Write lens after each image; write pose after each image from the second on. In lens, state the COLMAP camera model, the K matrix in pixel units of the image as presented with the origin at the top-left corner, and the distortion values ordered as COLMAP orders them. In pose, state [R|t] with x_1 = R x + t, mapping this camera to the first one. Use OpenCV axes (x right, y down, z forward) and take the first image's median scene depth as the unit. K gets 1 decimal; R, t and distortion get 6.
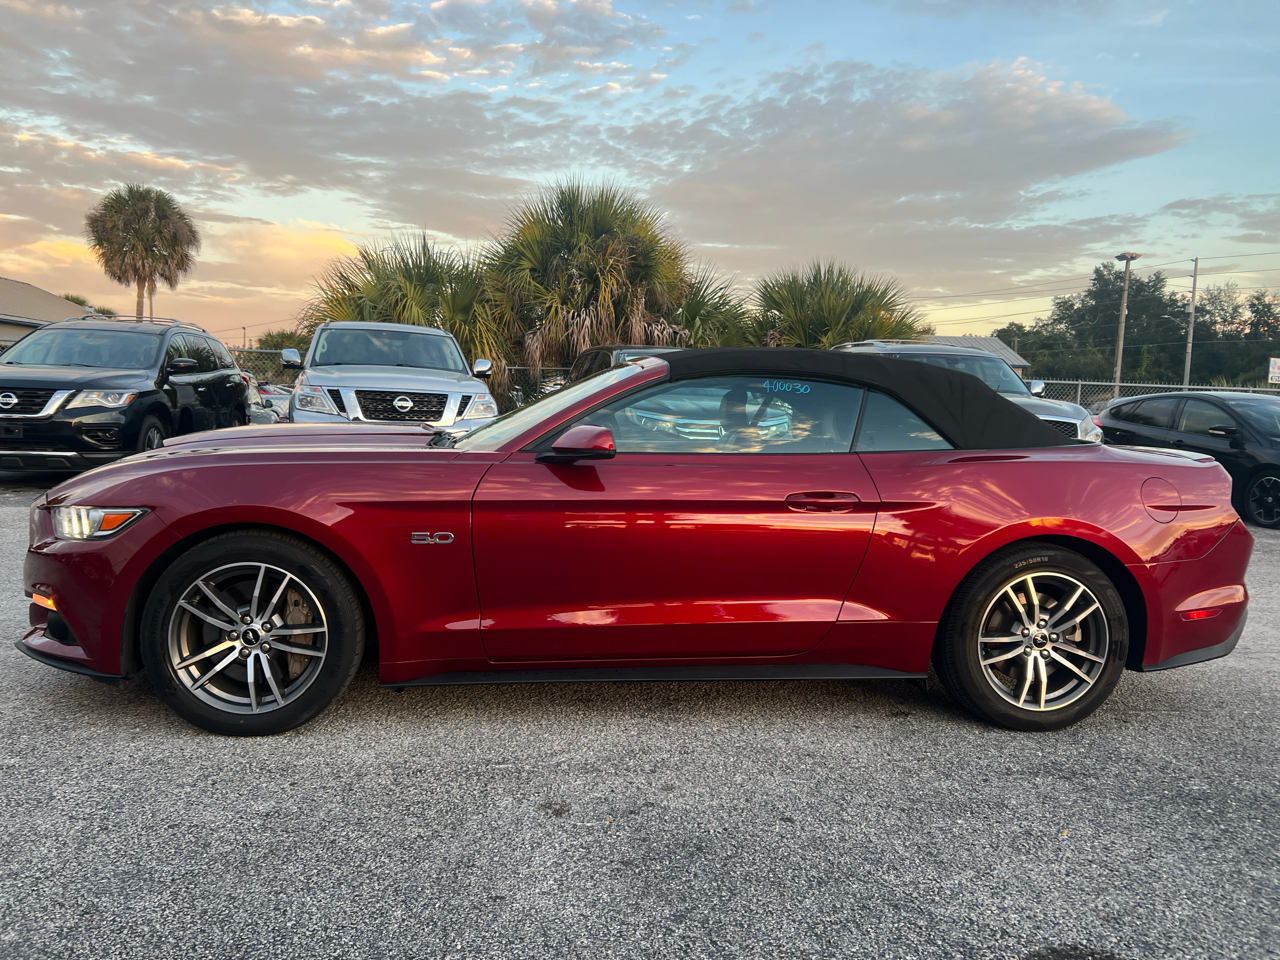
lens RADIAL K [[954.9, 0, 623.8], [0, 954.9, 480.0], [0, 0, 1]] dist [0.045265, -0.046114]
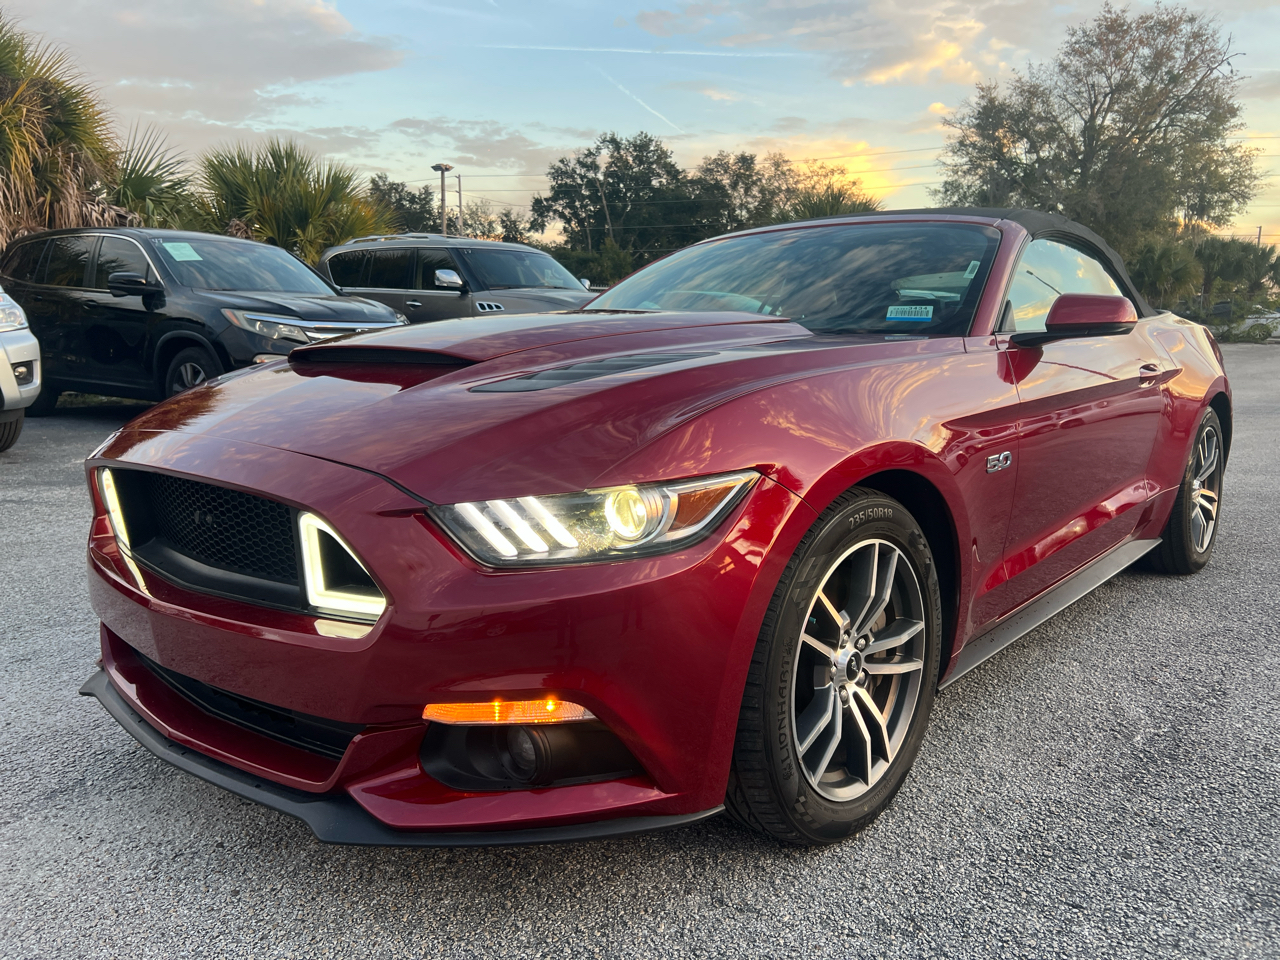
lens RADIAL K [[974.8, 0, 629.0], [0, 974.8, 484.6], [0, 0, 1]] dist [0.050926, -0.056490]
pose [[0.749669, -0.136738, 0.647533, -0.780061], [0.076701, 0.989781, 0.120210, -0.025872], [-0.657353, -0.040452, 0.752496, 0.575969]]
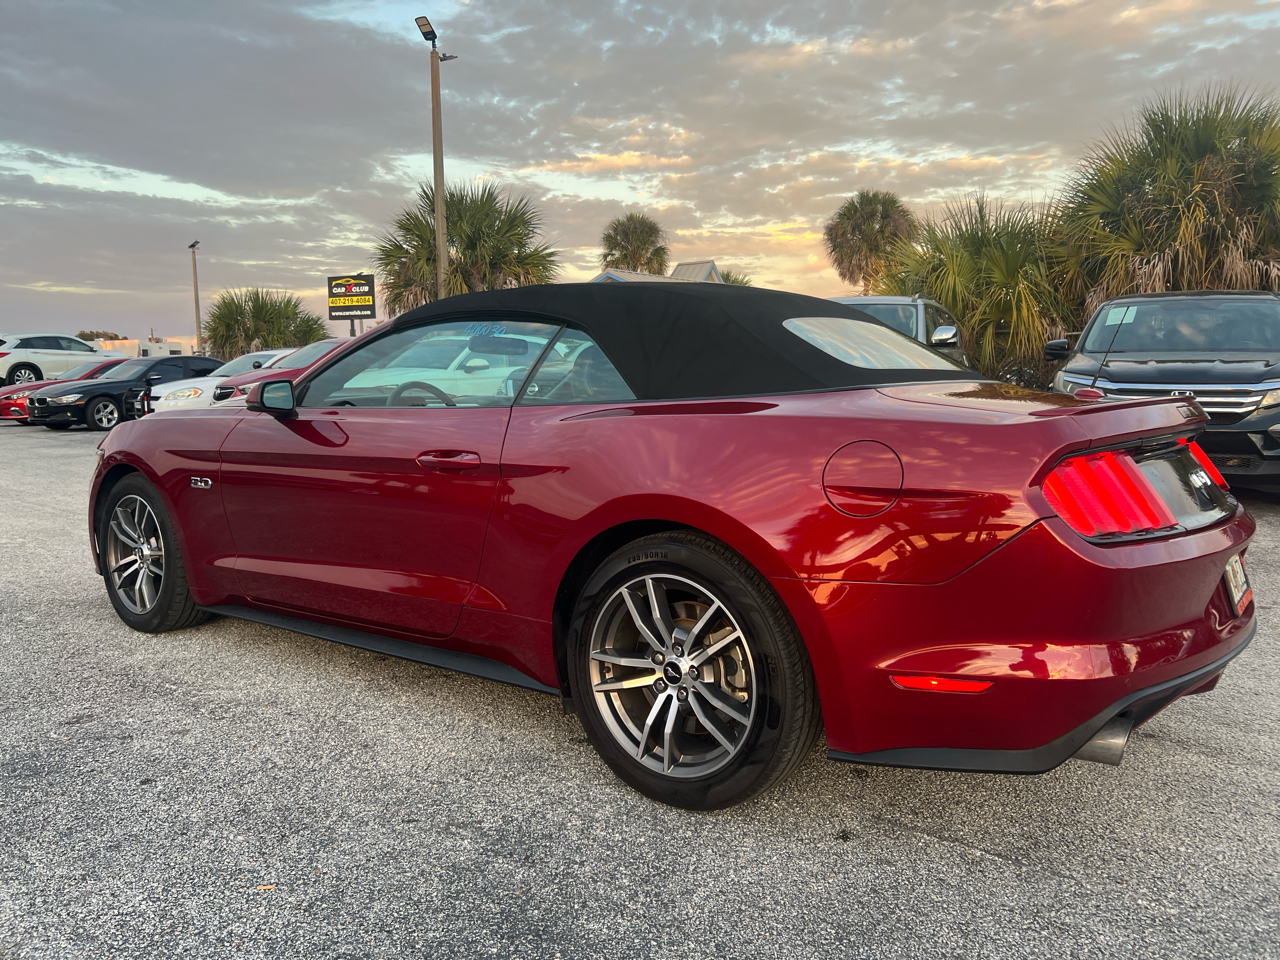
lens RADIAL K [[954.0, 0, 617.3], [0, 954.0, 465.5], [0, 0, 1]] dist [0.037234, -0.034103]
pose [[0.717807, 0.028277, -0.695667, 0.848148], [-0.029354, 0.999516, 0.010339, 0.013892], [0.695623, 0.012999, 0.718290, 0.475440]]
